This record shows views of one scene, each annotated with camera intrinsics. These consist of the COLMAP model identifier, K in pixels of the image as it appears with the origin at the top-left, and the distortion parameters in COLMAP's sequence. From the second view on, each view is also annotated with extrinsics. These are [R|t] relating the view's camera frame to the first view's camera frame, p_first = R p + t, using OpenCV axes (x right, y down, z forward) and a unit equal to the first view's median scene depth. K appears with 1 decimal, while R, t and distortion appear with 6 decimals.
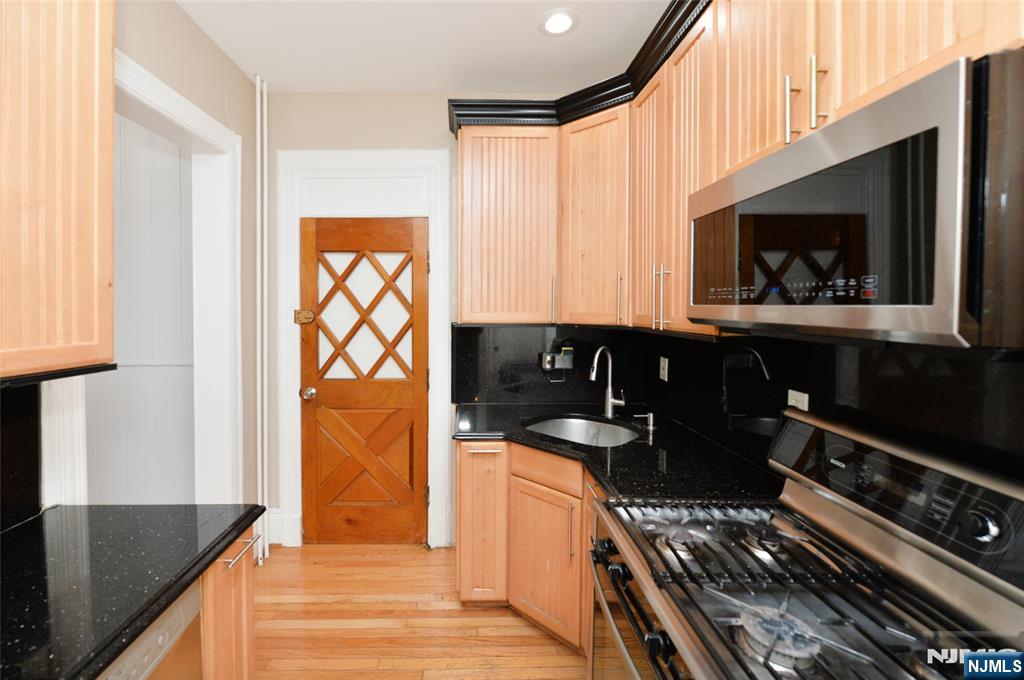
lens RADIAL K [[428.6, 0, 471.7], [0, 428.6, 317.4], [0, 0, 1]] dist [-0.009303, -0.000792]
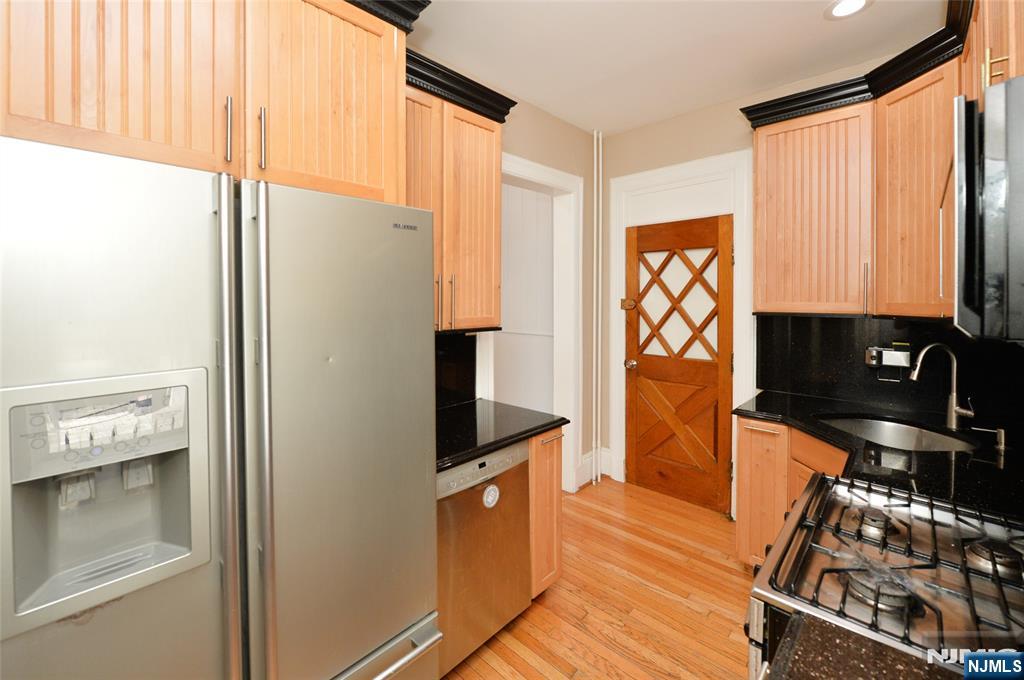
lens RADIAL K [[428.6, 0, 510.8], [0, 428.6, 299.9], [0, 0, 1]] dist [-0.009303, -0.000792]
pose [[0.721922, 0.004245, -0.691961, 0.244392], [-0.011448, 0.999918, -0.005809, -0.002536], [0.691879, 0.012115, 0.721912, -0.172749]]
